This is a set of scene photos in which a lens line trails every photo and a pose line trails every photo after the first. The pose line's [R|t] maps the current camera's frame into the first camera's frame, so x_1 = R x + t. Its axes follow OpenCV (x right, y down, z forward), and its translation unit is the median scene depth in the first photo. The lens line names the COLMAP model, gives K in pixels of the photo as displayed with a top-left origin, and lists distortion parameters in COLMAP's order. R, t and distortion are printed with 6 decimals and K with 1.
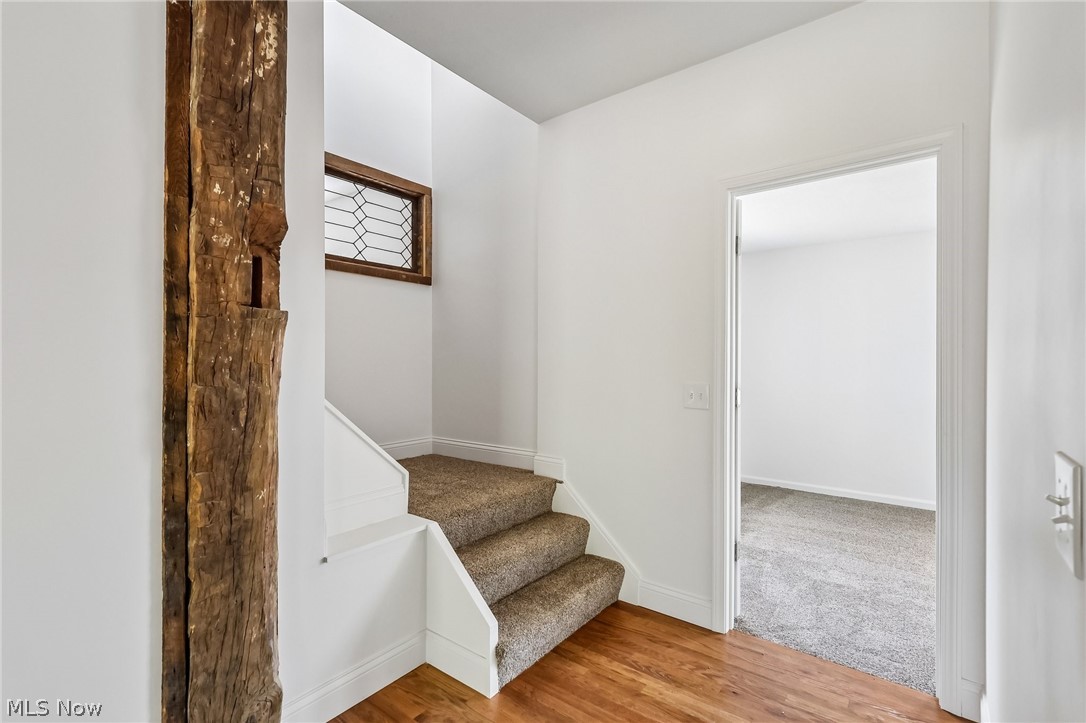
lens RADIAL K [[503.8, 0, 542.9], [0, 503.8, 359.3], [0, 0, 1]] dist [0.005904, 0.001498]
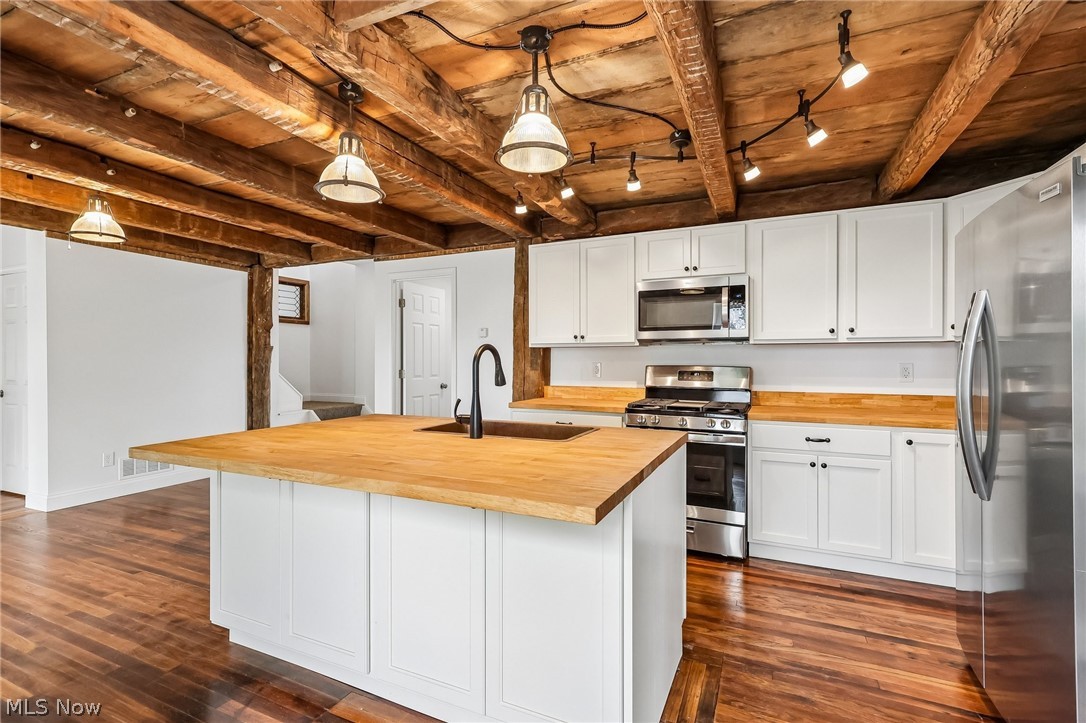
lens RADIAL K [[503.8, 0, 541.9], [0, 503.8, 362.4], [0, 0, 1]] dist [0.005904, 0.001498]
pose [[0.975351, -0.002931, 0.220638, 0.359787], [0.001825, 0.999985, 0.005218, 0.008956], [-0.220650, -0.004686, 0.975342, -1.751323]]
